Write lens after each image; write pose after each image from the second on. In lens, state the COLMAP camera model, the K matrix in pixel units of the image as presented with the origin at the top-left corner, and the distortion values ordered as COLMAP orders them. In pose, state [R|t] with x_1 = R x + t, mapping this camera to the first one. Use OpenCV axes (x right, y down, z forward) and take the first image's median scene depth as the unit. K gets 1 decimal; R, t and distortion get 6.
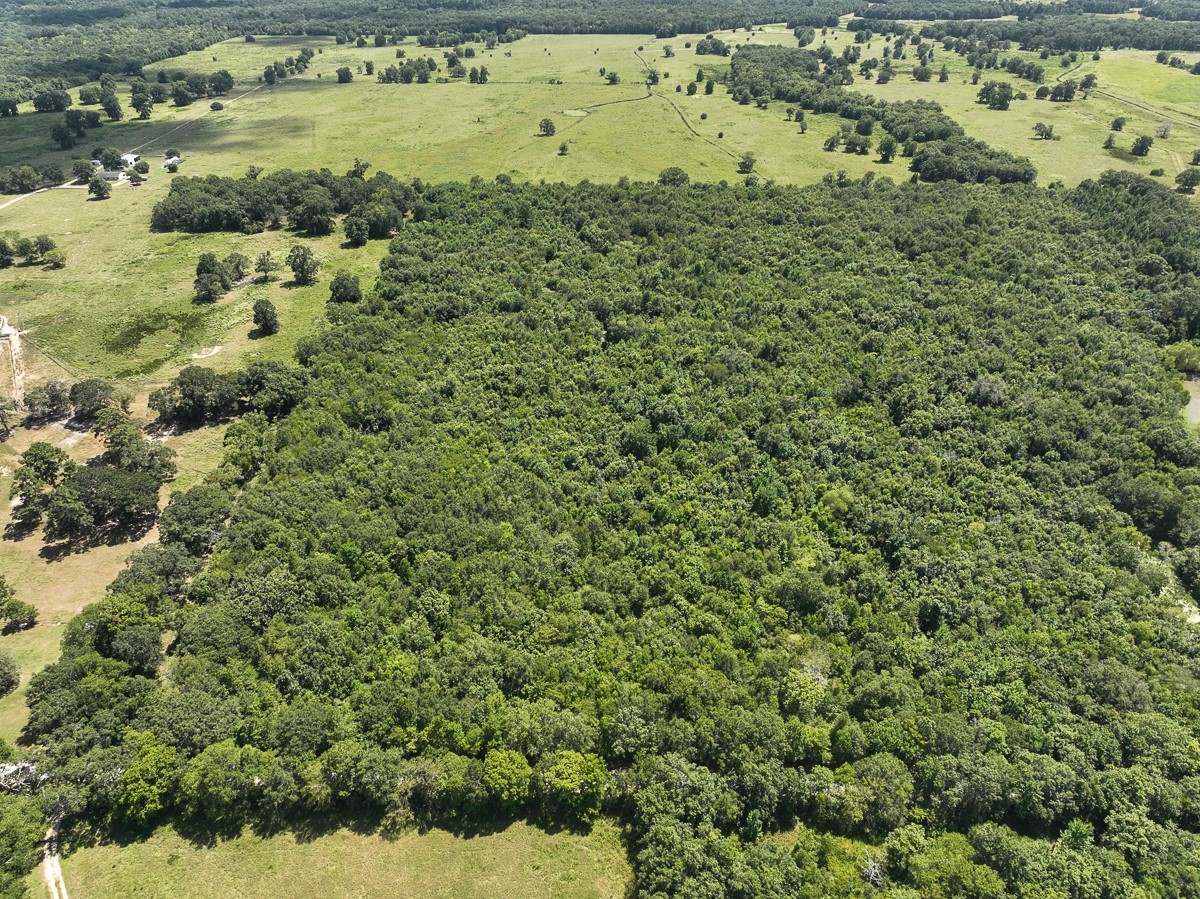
lens RADIAL K [[841.8, 0, 600.0], [0, 841.8, 449.5], [0, 0, 1]] dist [0.002309, 0.012385]
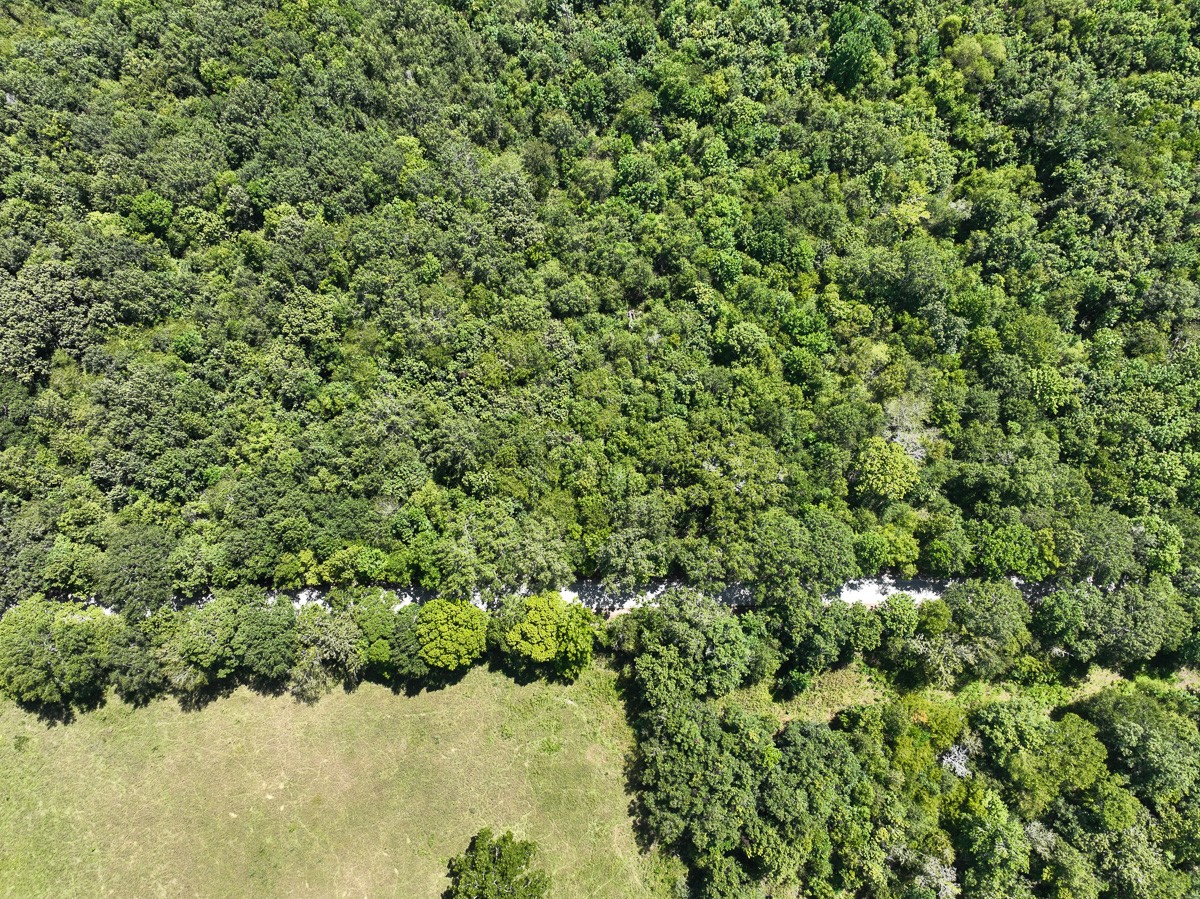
lens RADIAL K [[841.8, 0, 600.0], [0, 841.8, 449.5], [0, 0, 1]] dist [0.002309, 0.012385]
pose [[0.999233, -0.038690, 0.005965, 0.010459], [0.024867, 0.745011, 0.666589, -0.149481], [-0.030235, -0.665929, 0.745402, 0.452760]]
